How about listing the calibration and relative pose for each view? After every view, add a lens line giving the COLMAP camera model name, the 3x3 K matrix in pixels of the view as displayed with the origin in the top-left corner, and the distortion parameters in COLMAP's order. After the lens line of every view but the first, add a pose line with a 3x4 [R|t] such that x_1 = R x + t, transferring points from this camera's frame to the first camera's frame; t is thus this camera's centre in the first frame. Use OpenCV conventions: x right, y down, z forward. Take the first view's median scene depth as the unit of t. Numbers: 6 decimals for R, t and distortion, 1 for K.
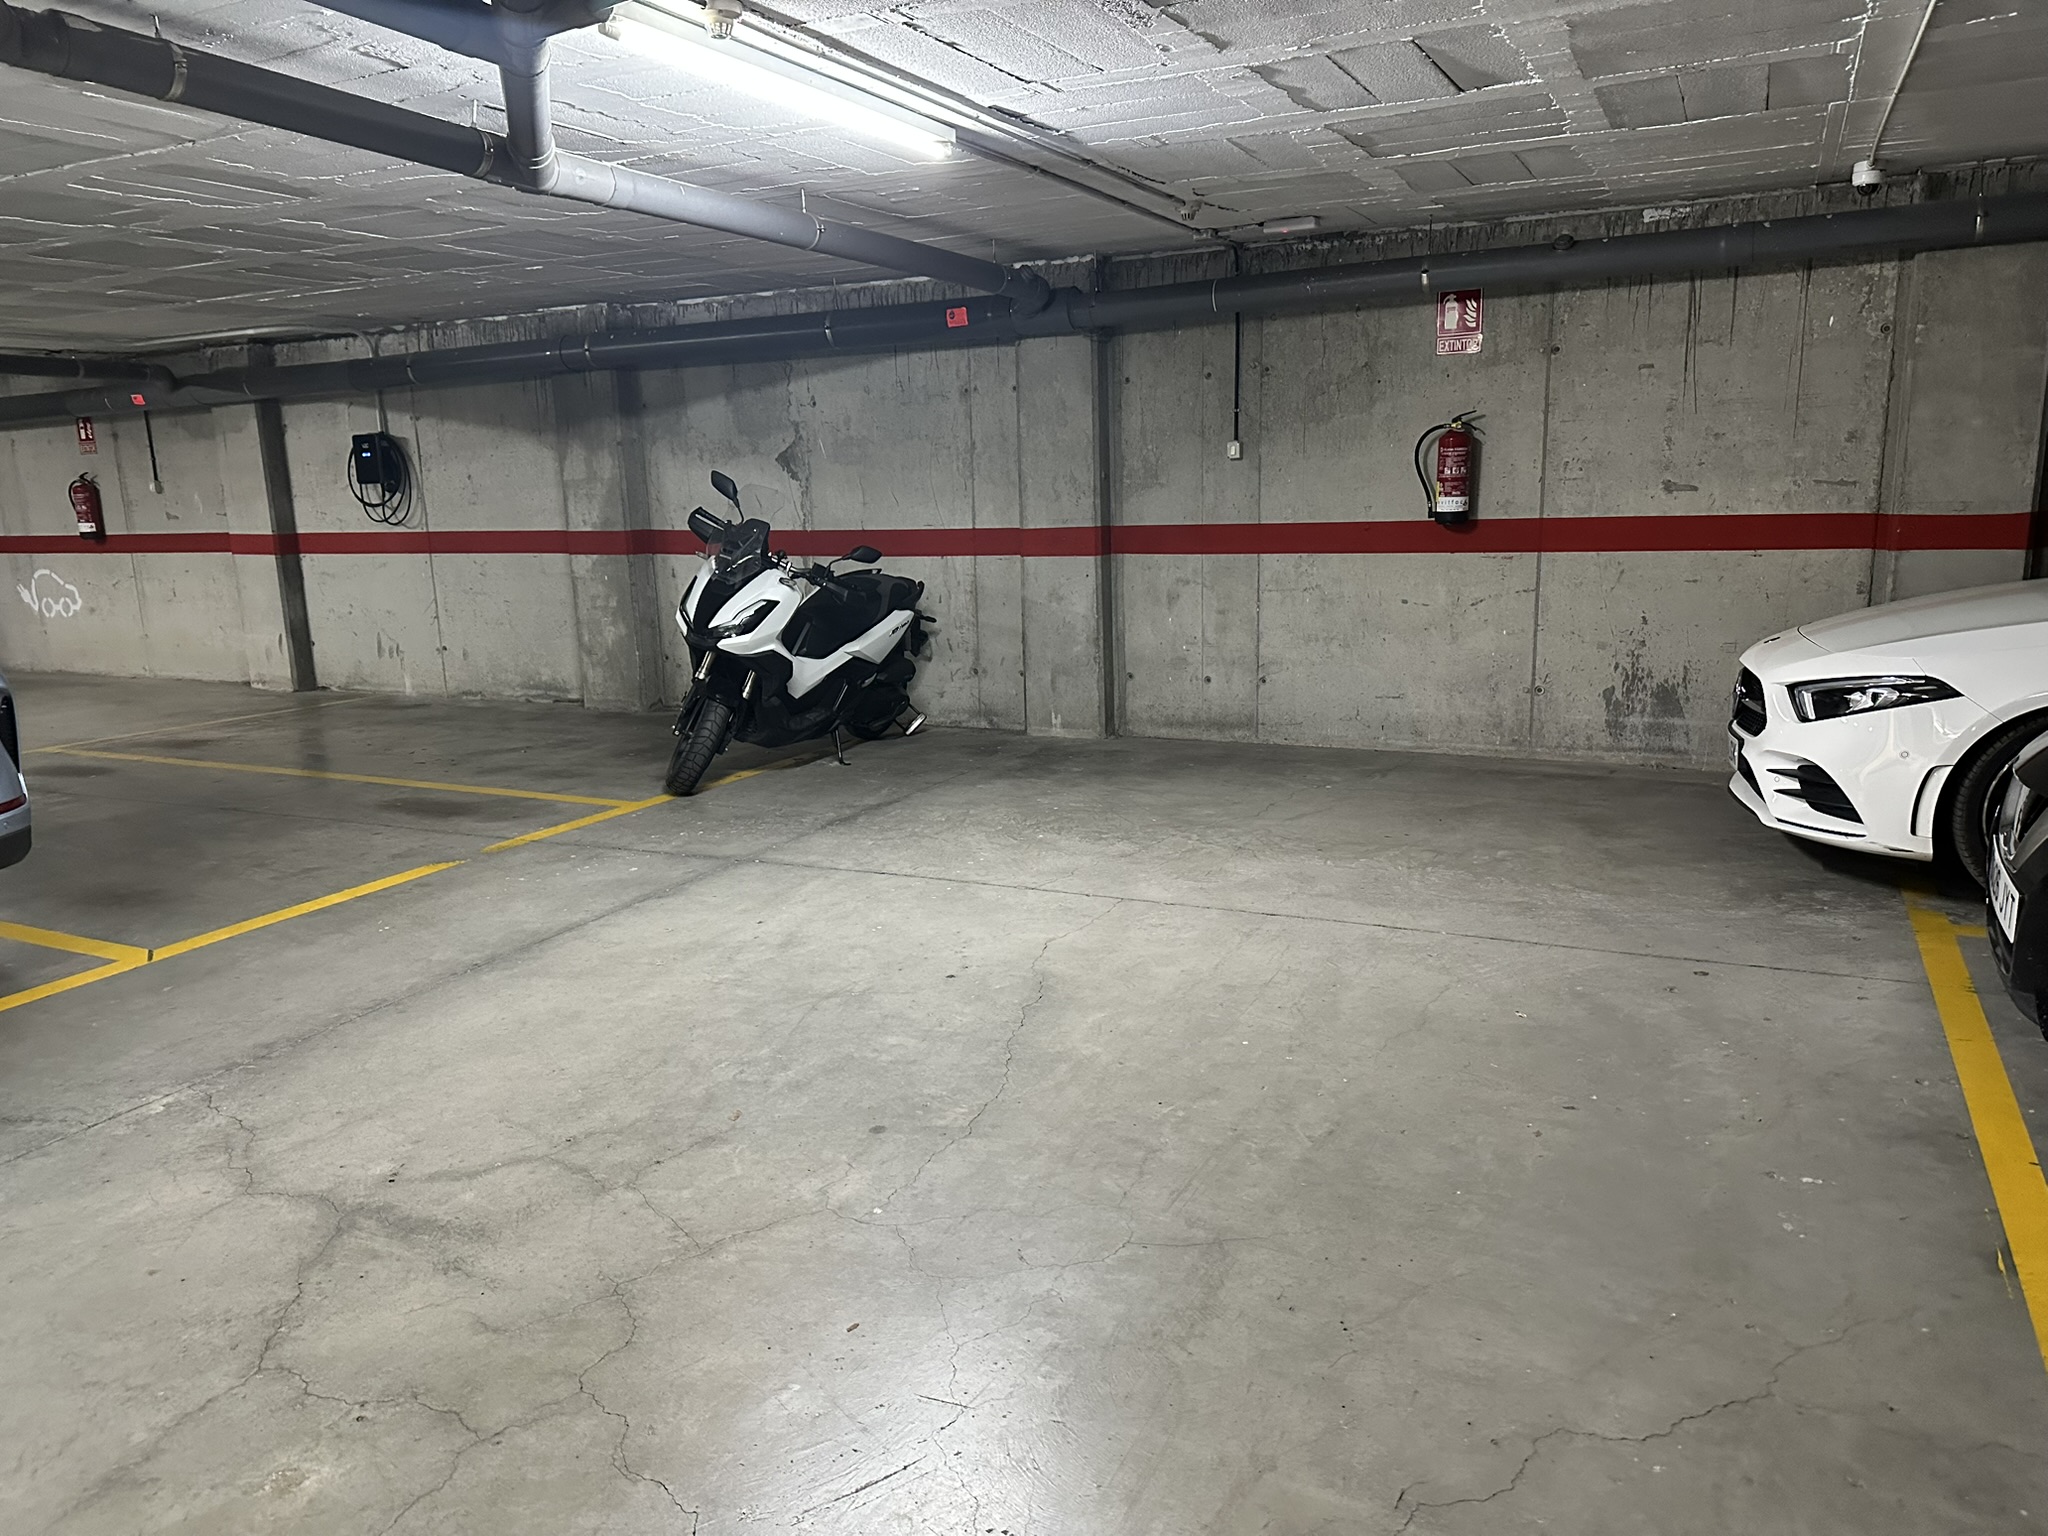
lens RADIAL K [[1419.3, 0, 1016.5], [0, 1419.3, 768.7], [0, 0, 1]] dist [-0.002449, -0.011749]
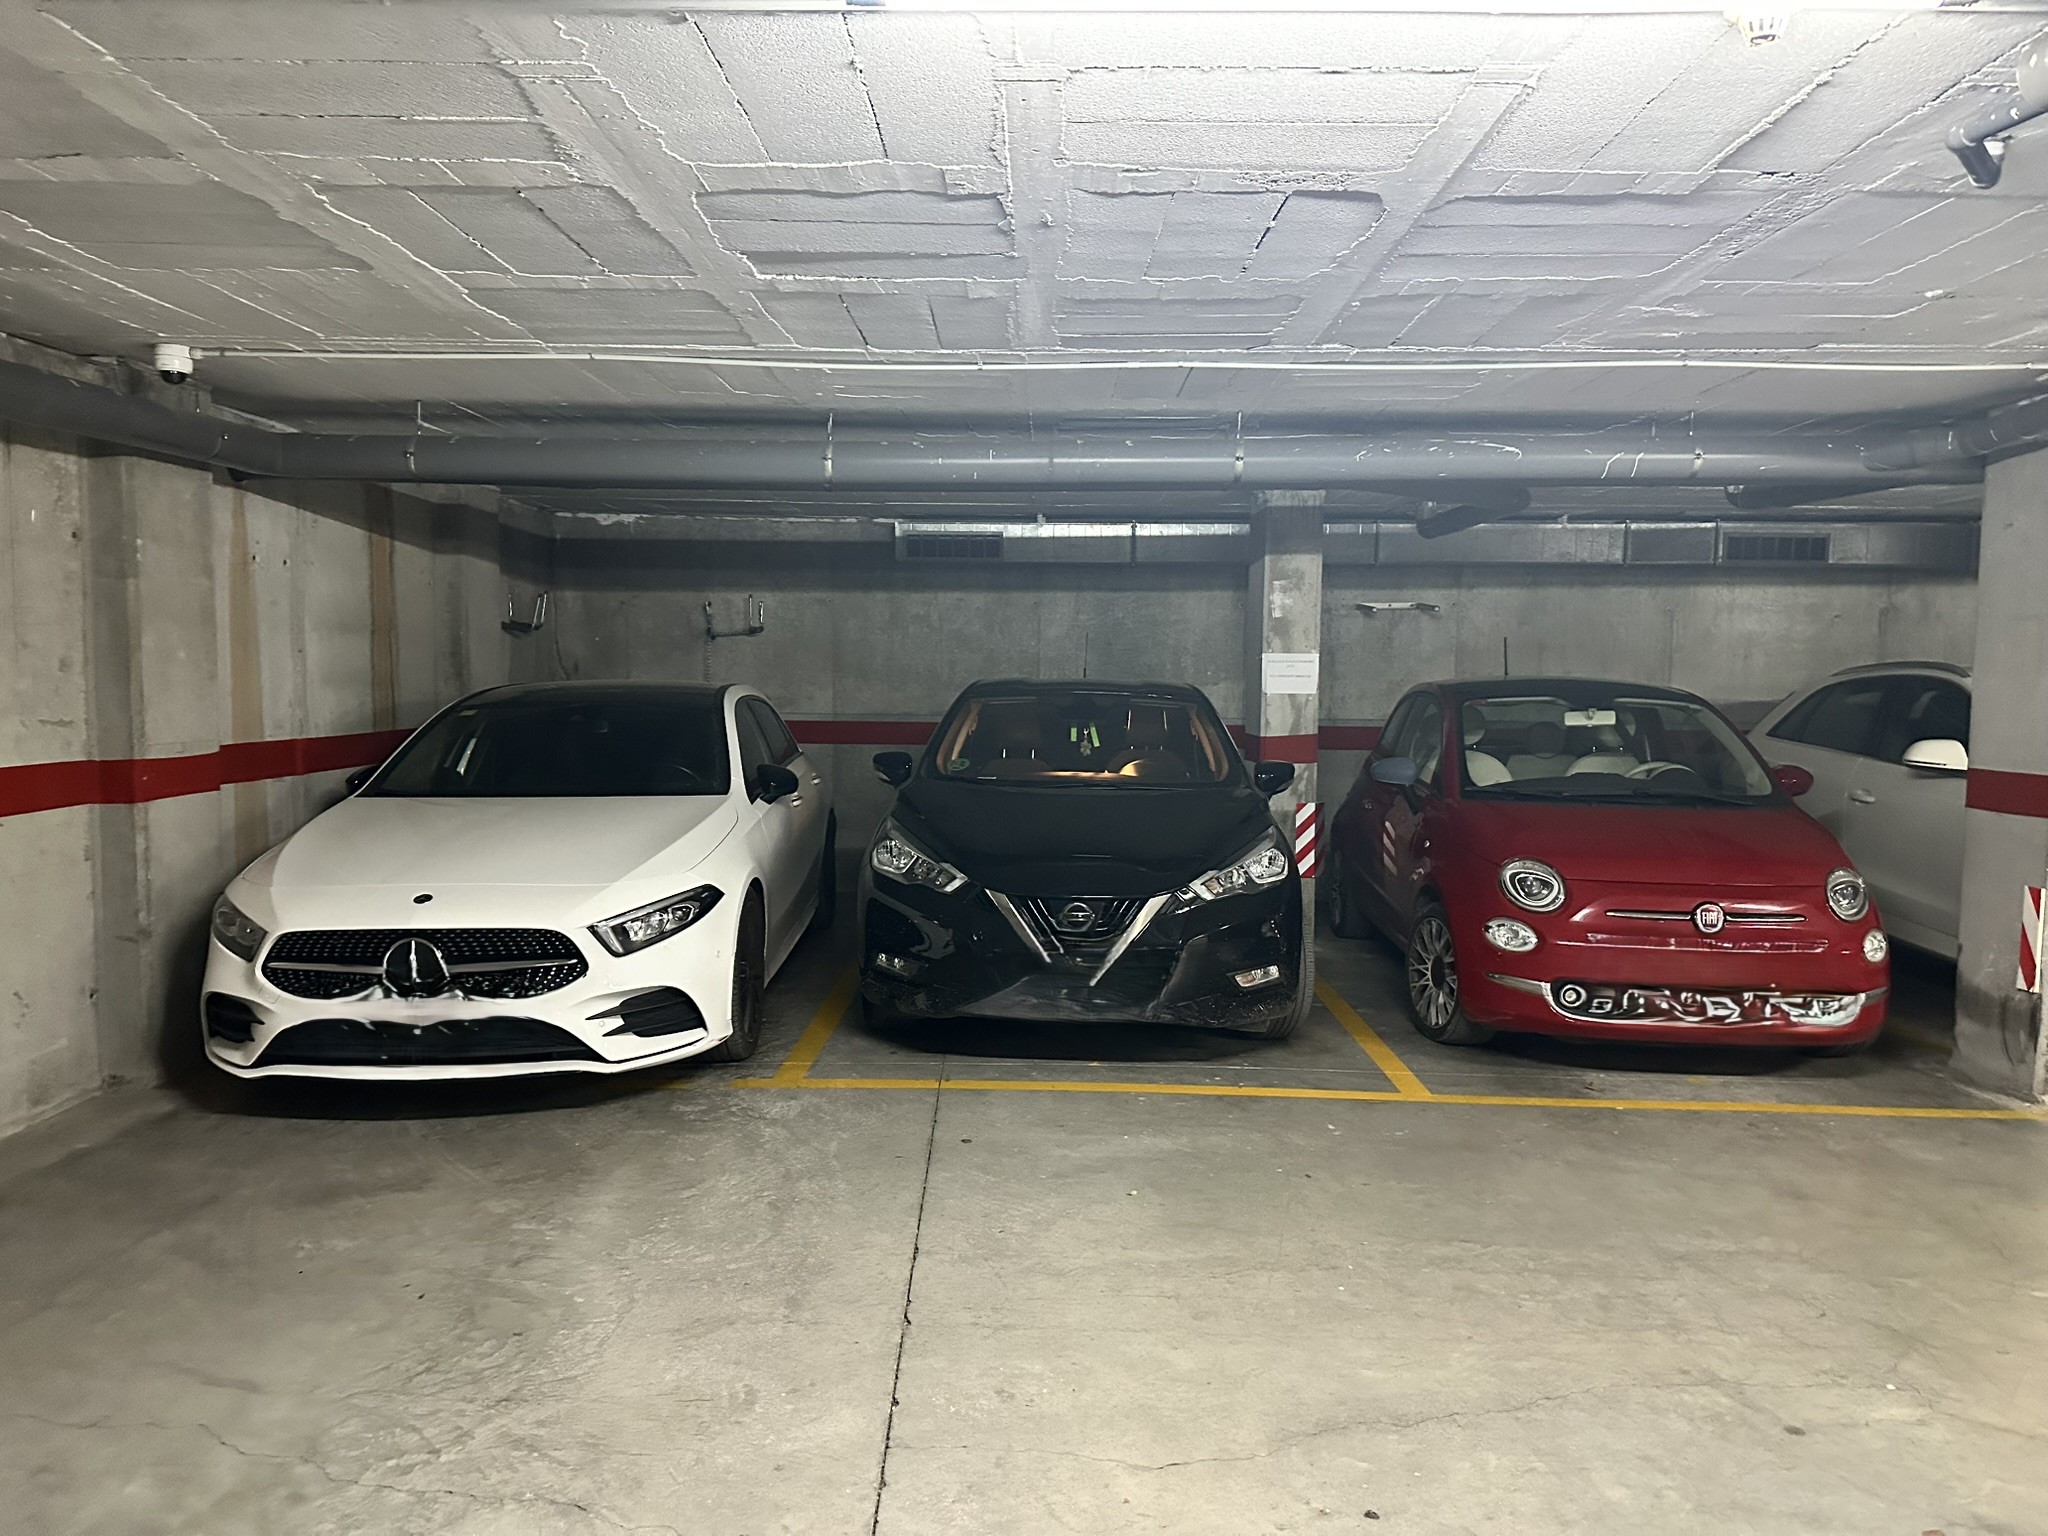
lens RADIAL K [[1419.3, 0, 1009.8], [0, 1419.3, 777.9], [0, 0, 1]] dist [-0.002449, -0.011749]
pose [[-0.426631, -0.038252, 0.903616, -0.446187], [0.191369, 0.972666, 0.131527, -0.232118], [-0.883948, 0.229037, -0.407649, 1.143359]]
